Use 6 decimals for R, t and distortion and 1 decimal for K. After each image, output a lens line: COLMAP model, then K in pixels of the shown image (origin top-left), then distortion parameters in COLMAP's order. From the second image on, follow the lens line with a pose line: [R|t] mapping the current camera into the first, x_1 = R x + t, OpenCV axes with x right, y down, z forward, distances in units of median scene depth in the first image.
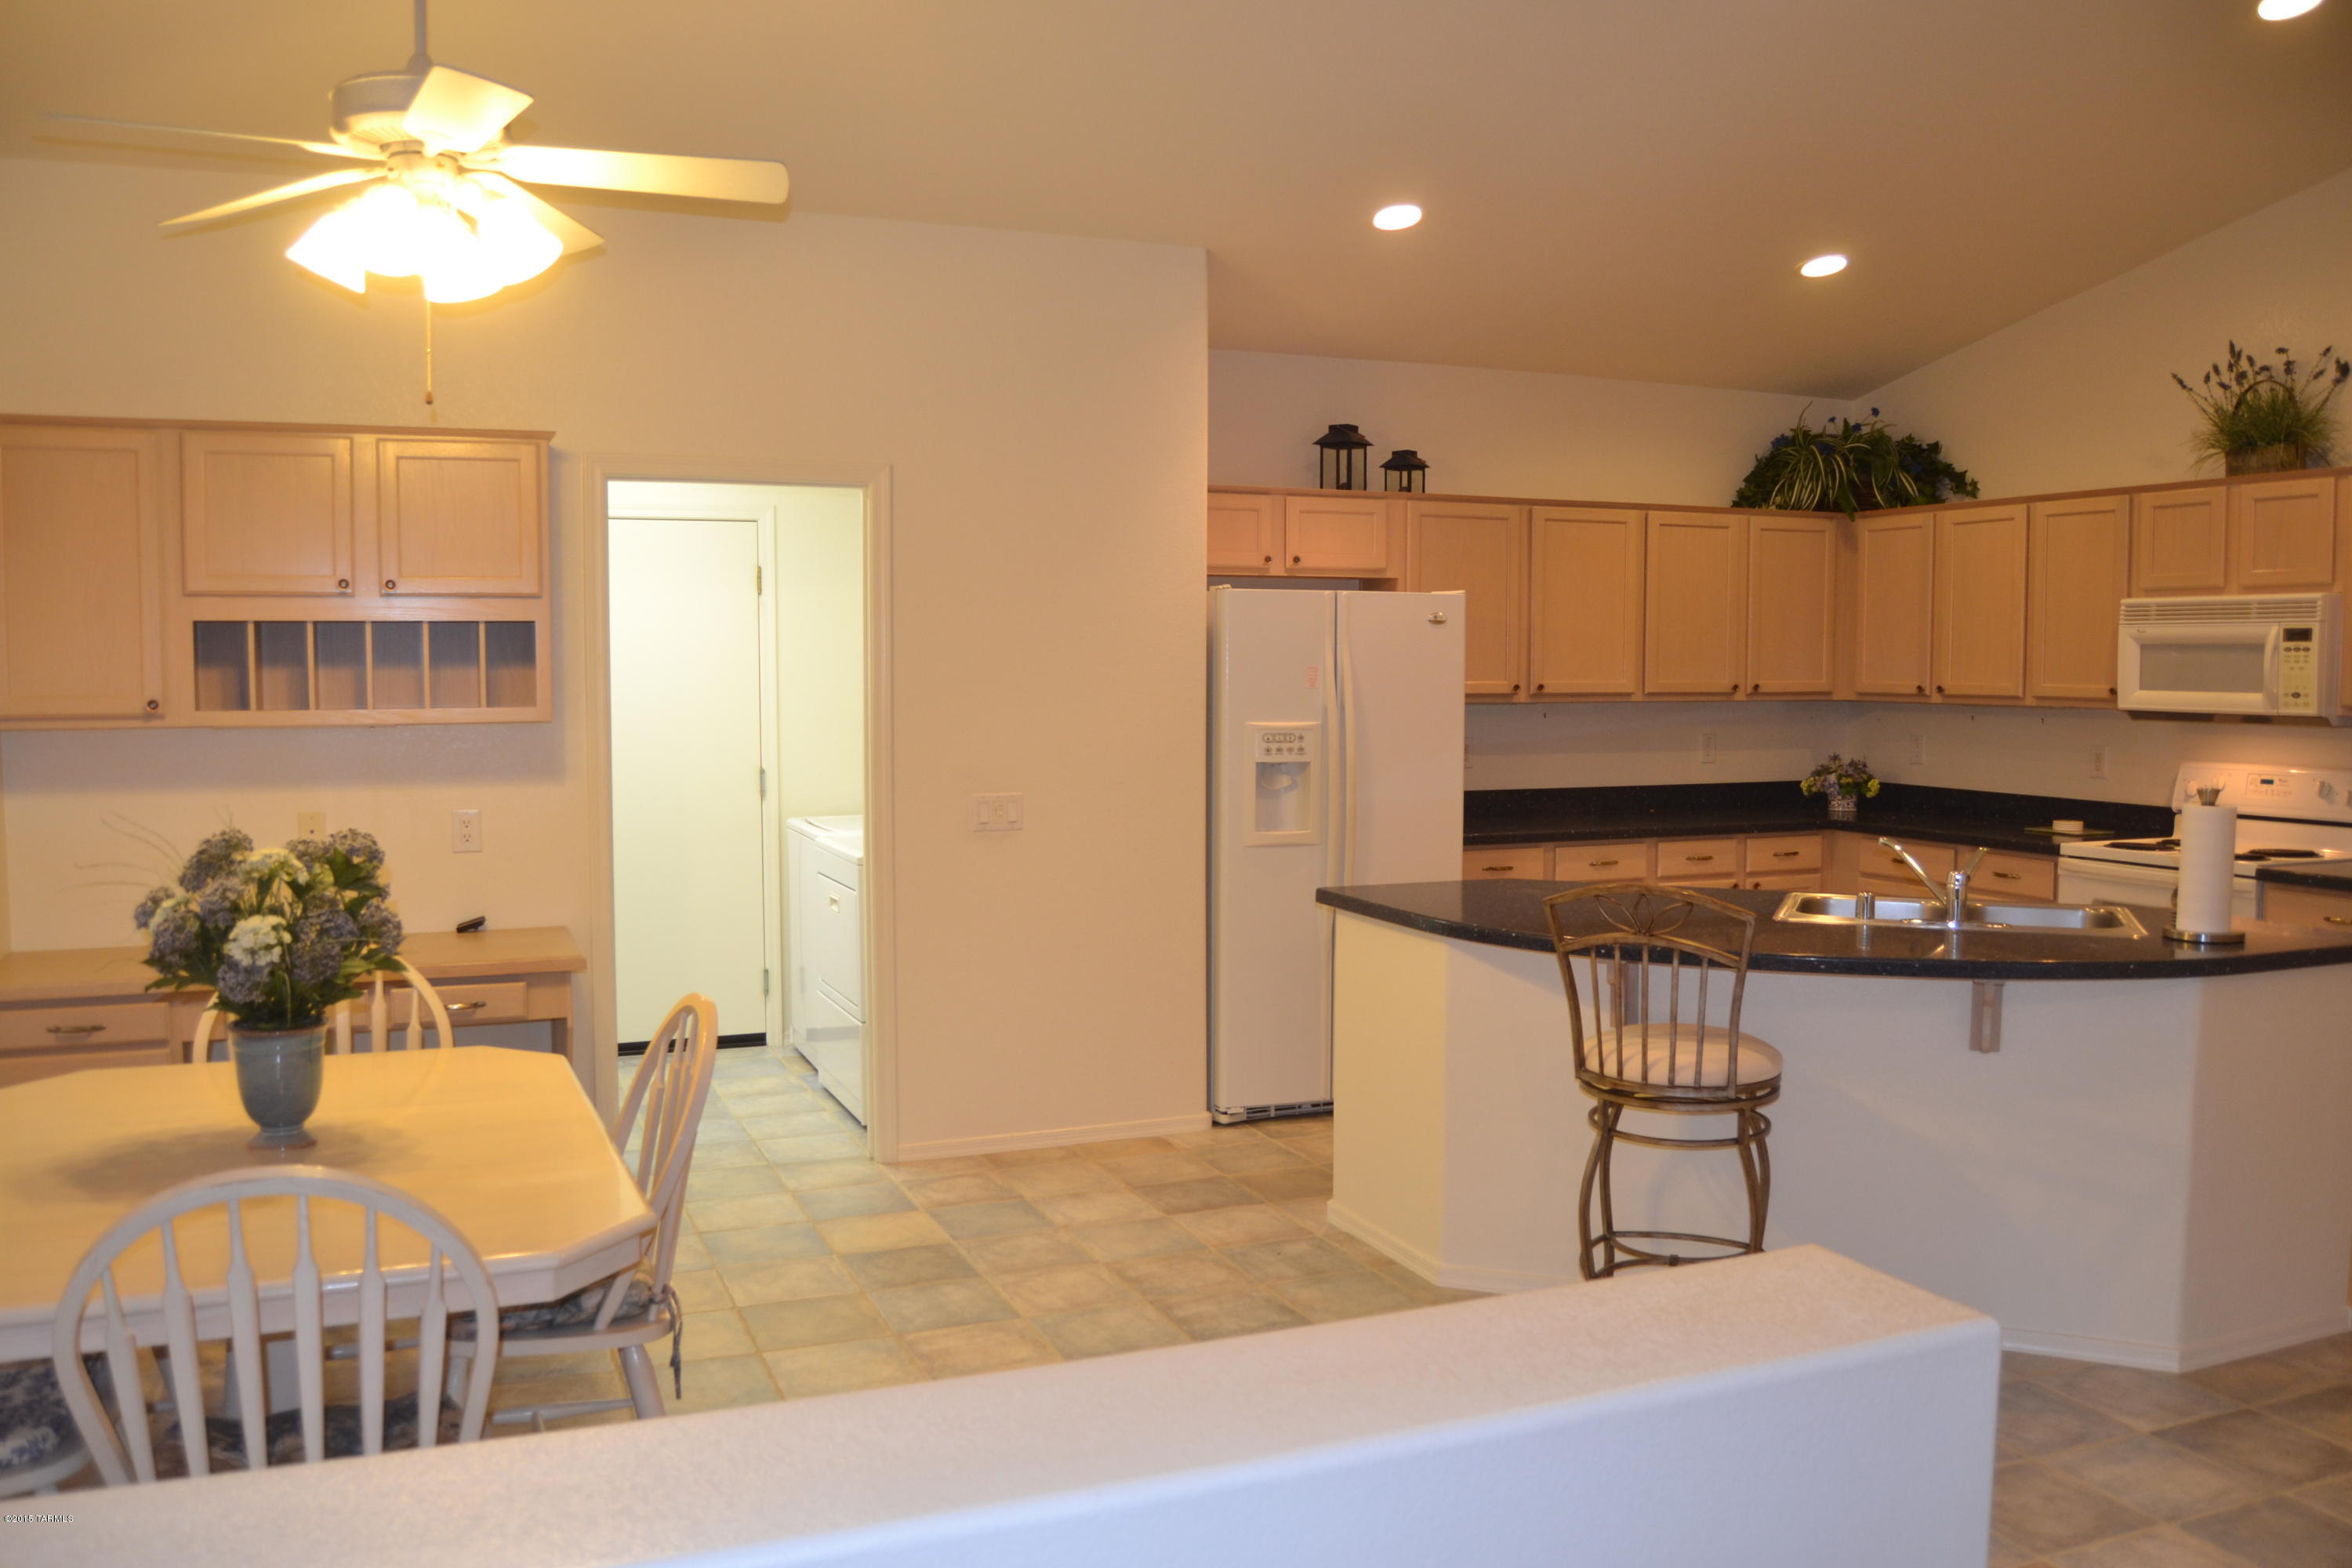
lens RADIAL K [[1876.3, 0, 1176.0], [0, 1876.3, 784.0], [0, 0, 1]] dist [-0.096962, 0.040534]
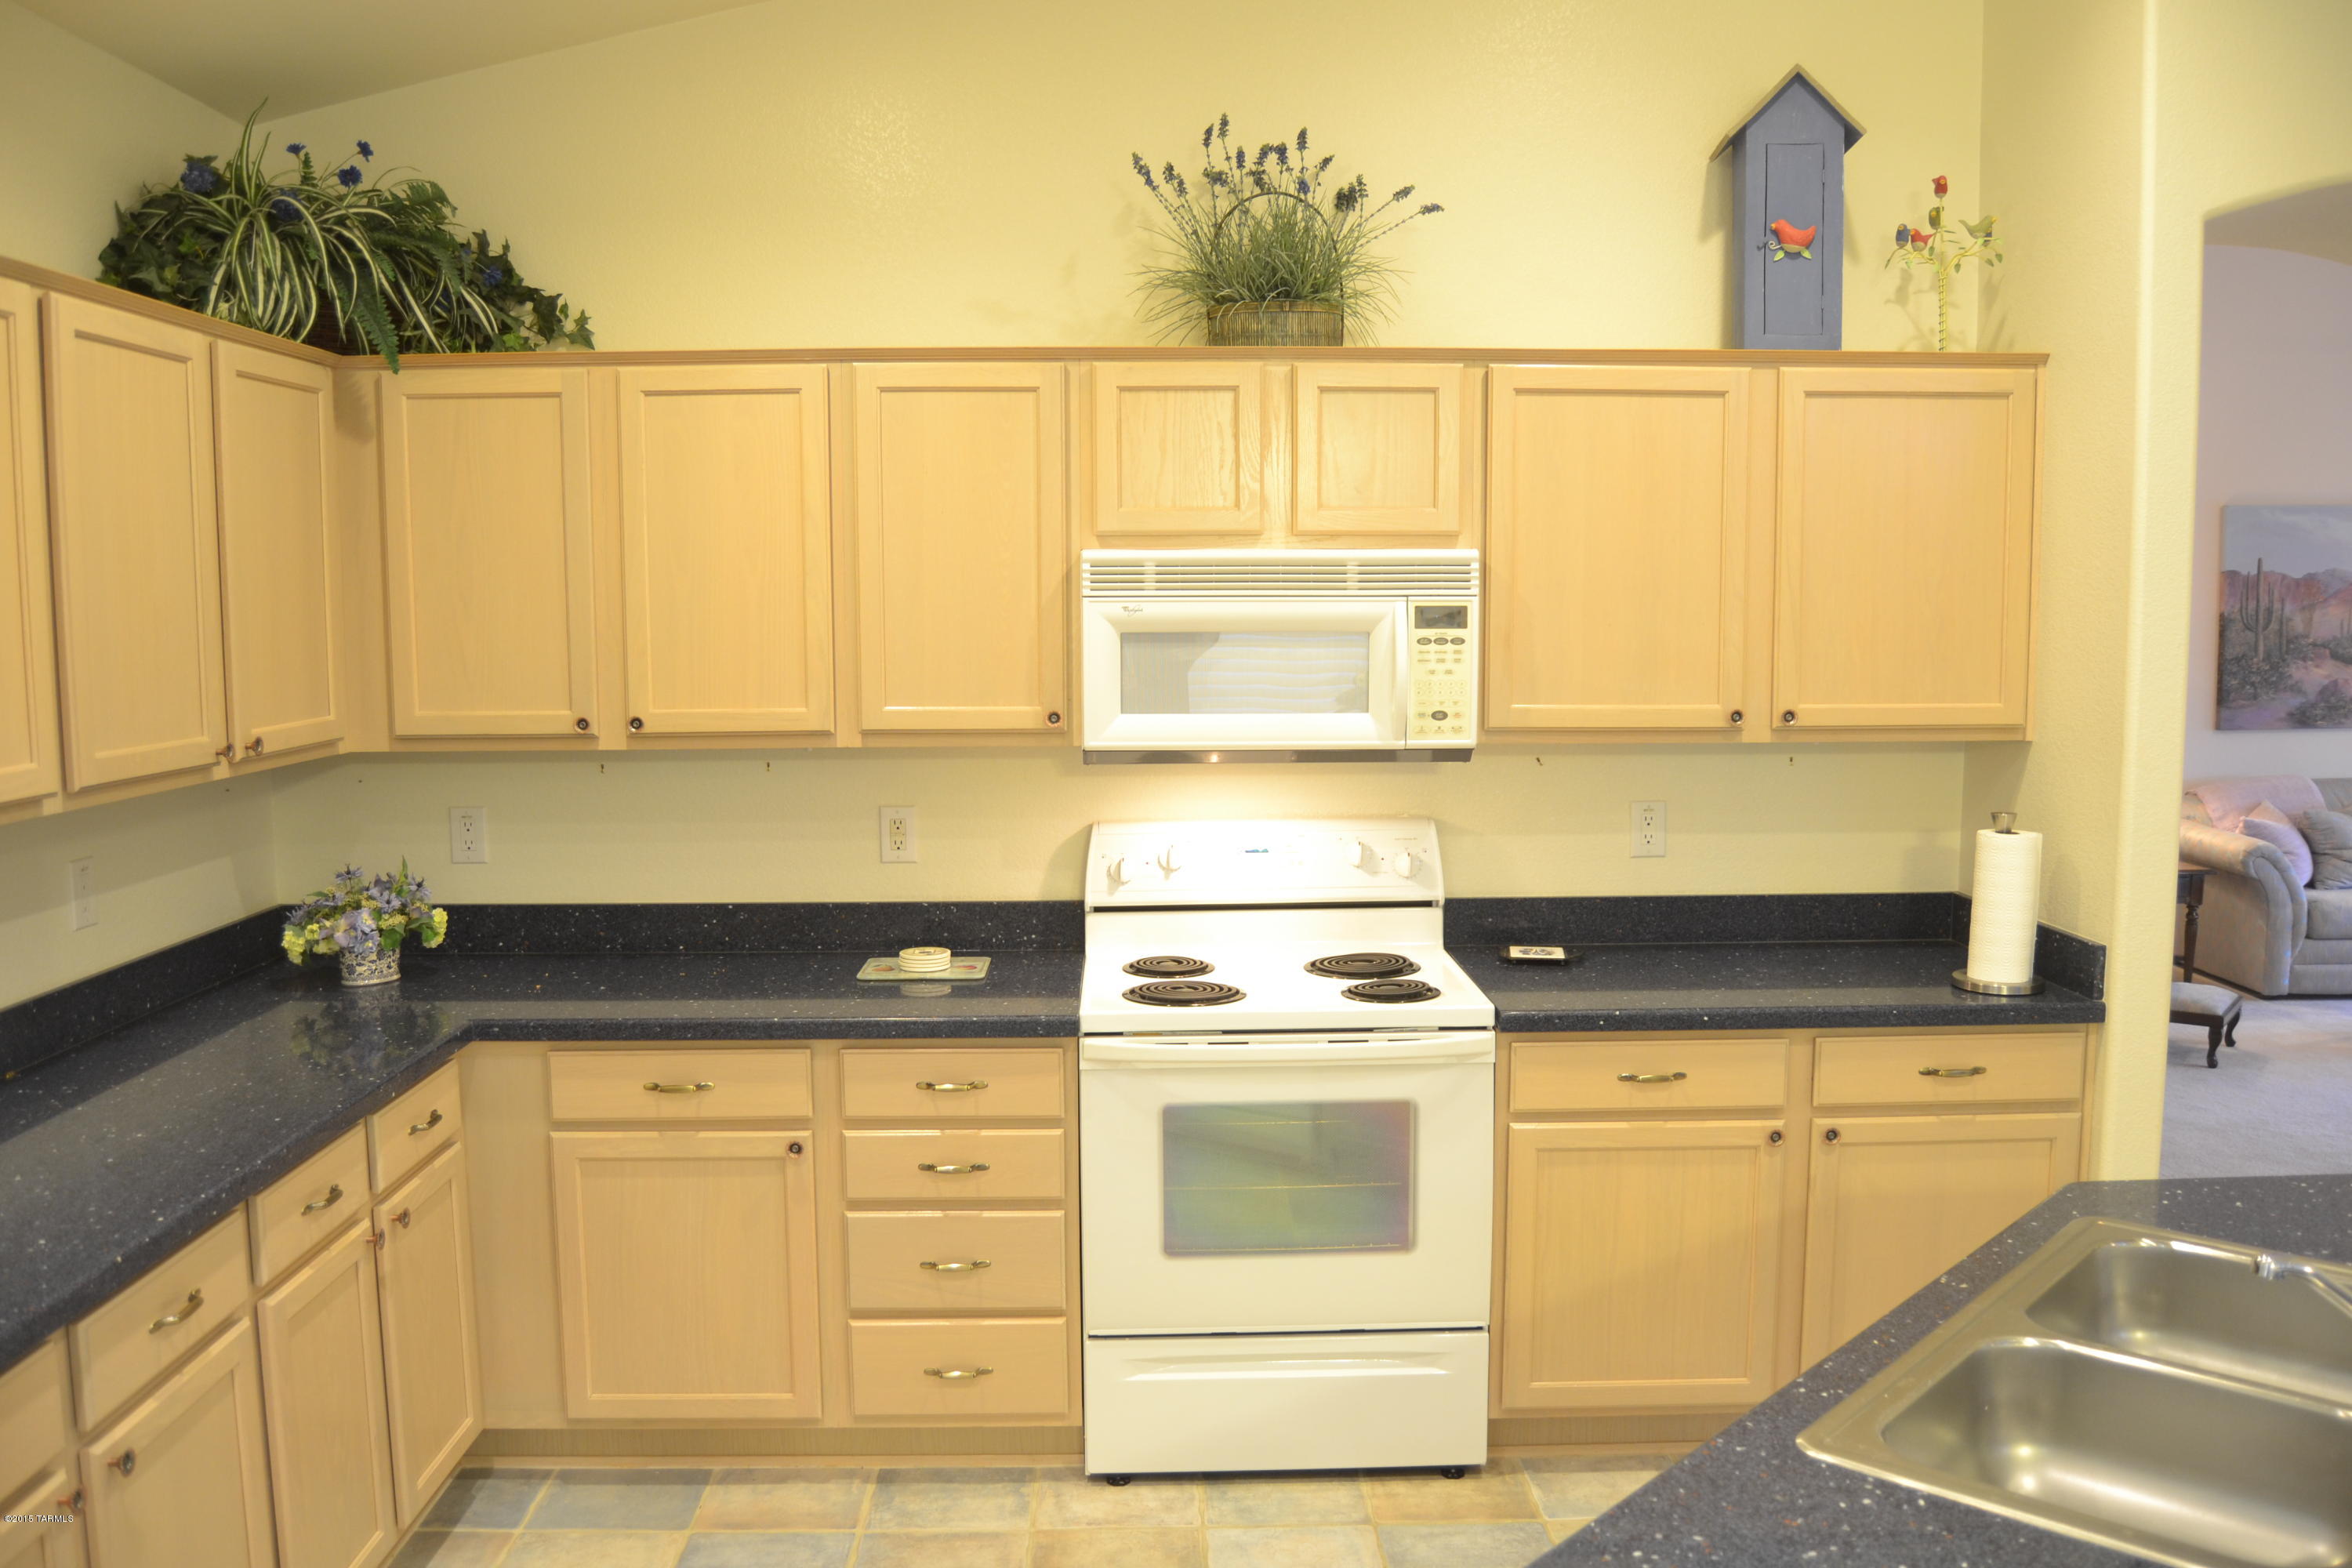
lens RADIAL K [[1876.3, 0, 1176.0], [0, 1876.3, 784.0], [0, 0, 1]] dist [-0.096962, 0.040534]
pose [[0.353002, -0.099037, 0.930366, -0.006644], [0.066222, 0.994533, 0.080742, -0.074776], [-0.933276, 0.033108, 0.357631, 0.773538]]
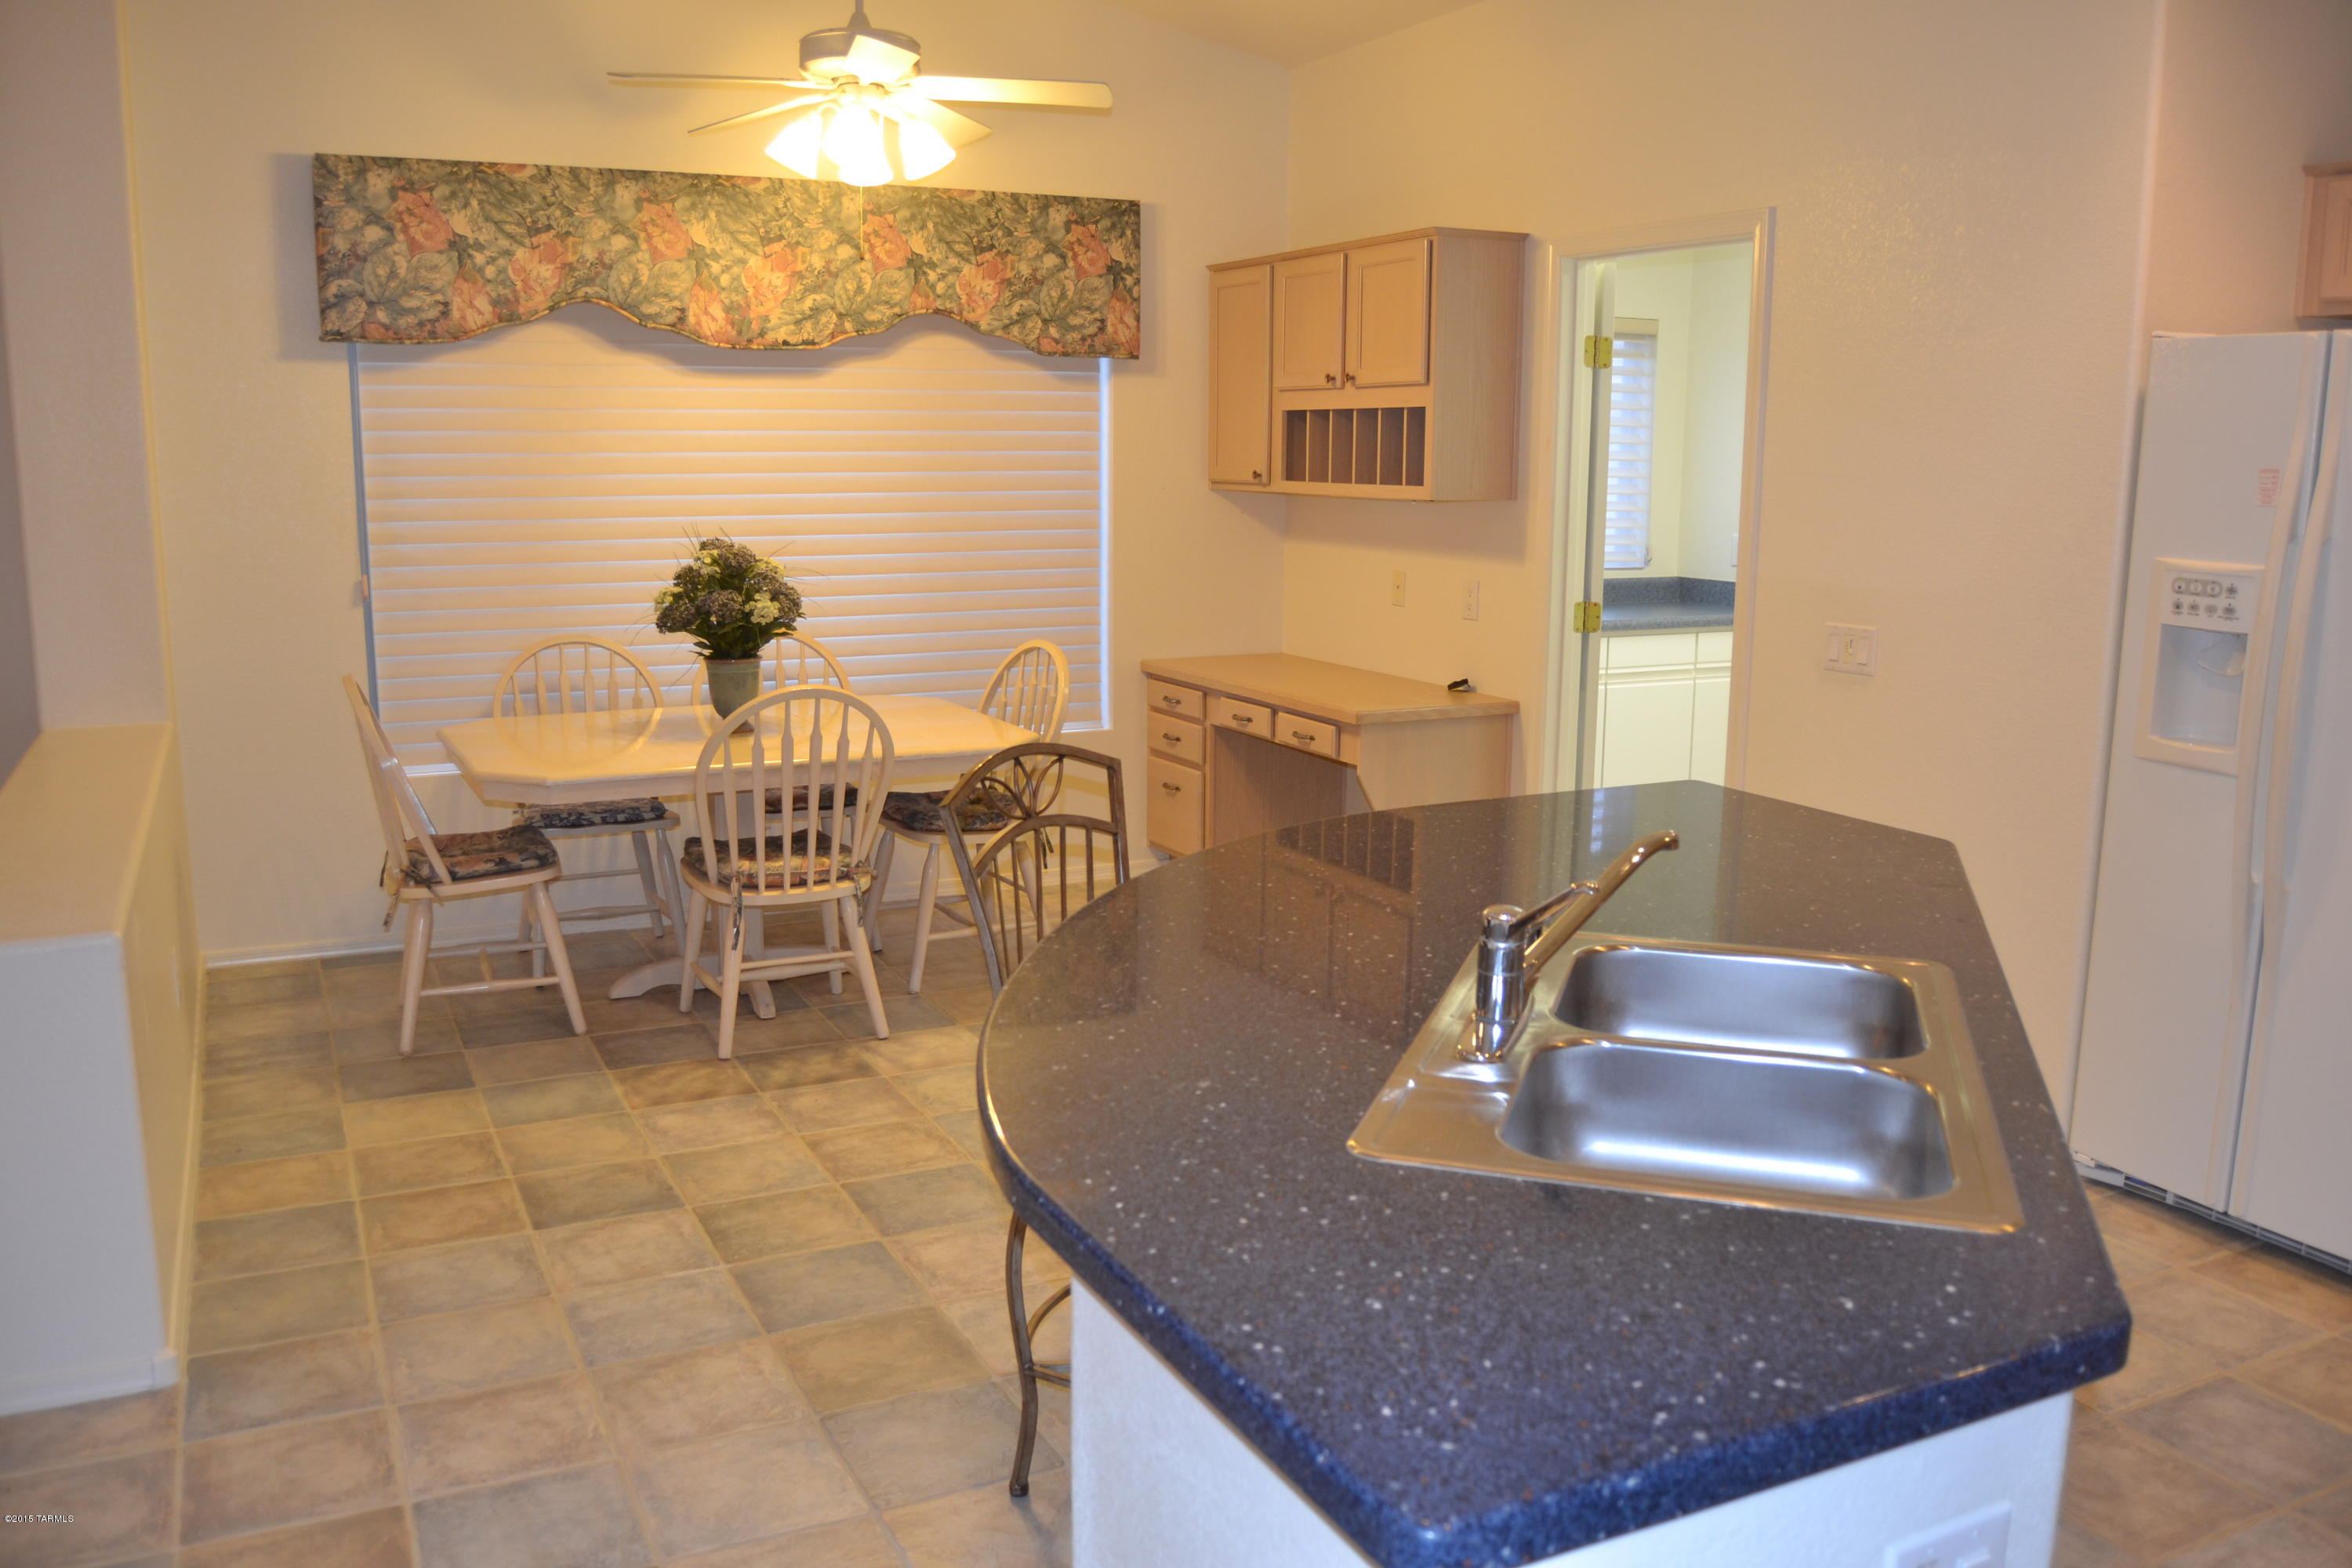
lens RADIAL K [[1876.3, 0, 1176.0], [0, 1876.3, 784.0], [0, 0, 1]] dist [-0.096962, 0.040534]
pose [[0.070749, 0.175214, -0.981985, 0.589871], [-0.075346, 0.982578, 0.169892, -0.035848], [0.994644, 0.061969, 0.082718, 0.608653]]
